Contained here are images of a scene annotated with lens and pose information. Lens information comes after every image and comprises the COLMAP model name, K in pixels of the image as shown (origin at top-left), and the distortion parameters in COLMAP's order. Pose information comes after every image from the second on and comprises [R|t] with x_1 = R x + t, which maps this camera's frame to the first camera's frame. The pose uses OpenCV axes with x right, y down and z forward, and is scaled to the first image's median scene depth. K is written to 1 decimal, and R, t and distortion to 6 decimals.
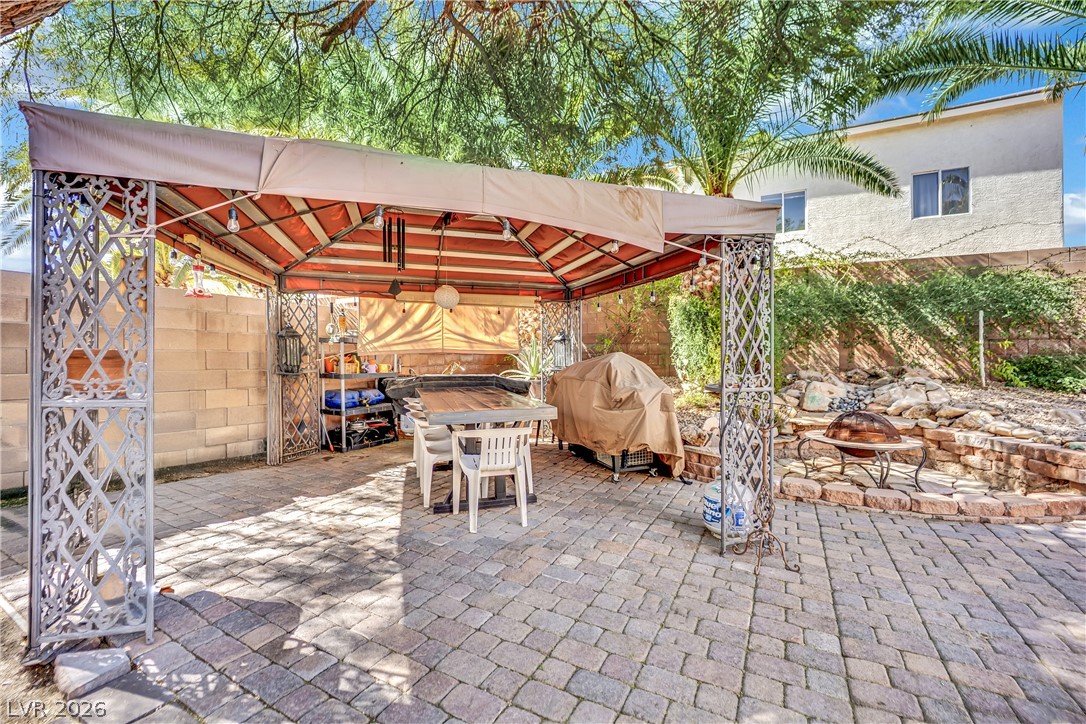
lens RADIAL K [[444.5, 0, 544.7], [0, 444.5, 359.4], [0, 0, 1]] dist [-0.021520, 0.000545]
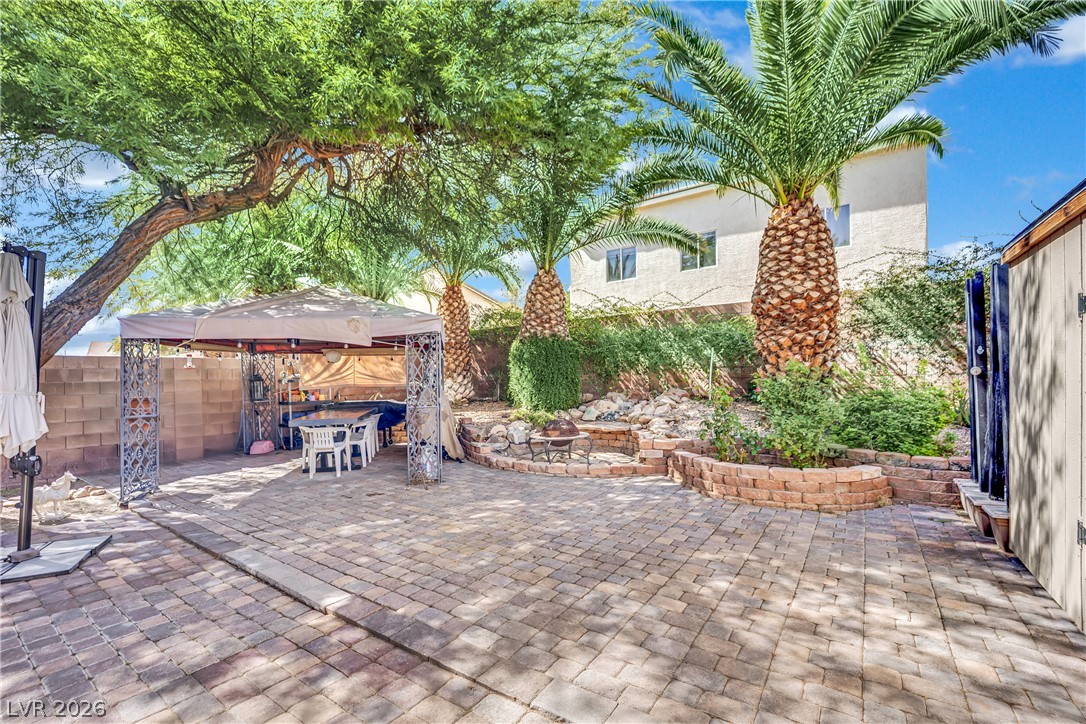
lens RADIAL K [[465.1, 0, 540.3], [0, 465.1, 369.9], [0, 0, 1]] dist [-0.017265, -0.001877]
pose [[0.991616, -0.029483, -0.125809, 0.653162], [0.027016, 0.999409, -0.021275, -0.023008], [0.126361, 0.017698, 0.991826, -0.555829]]
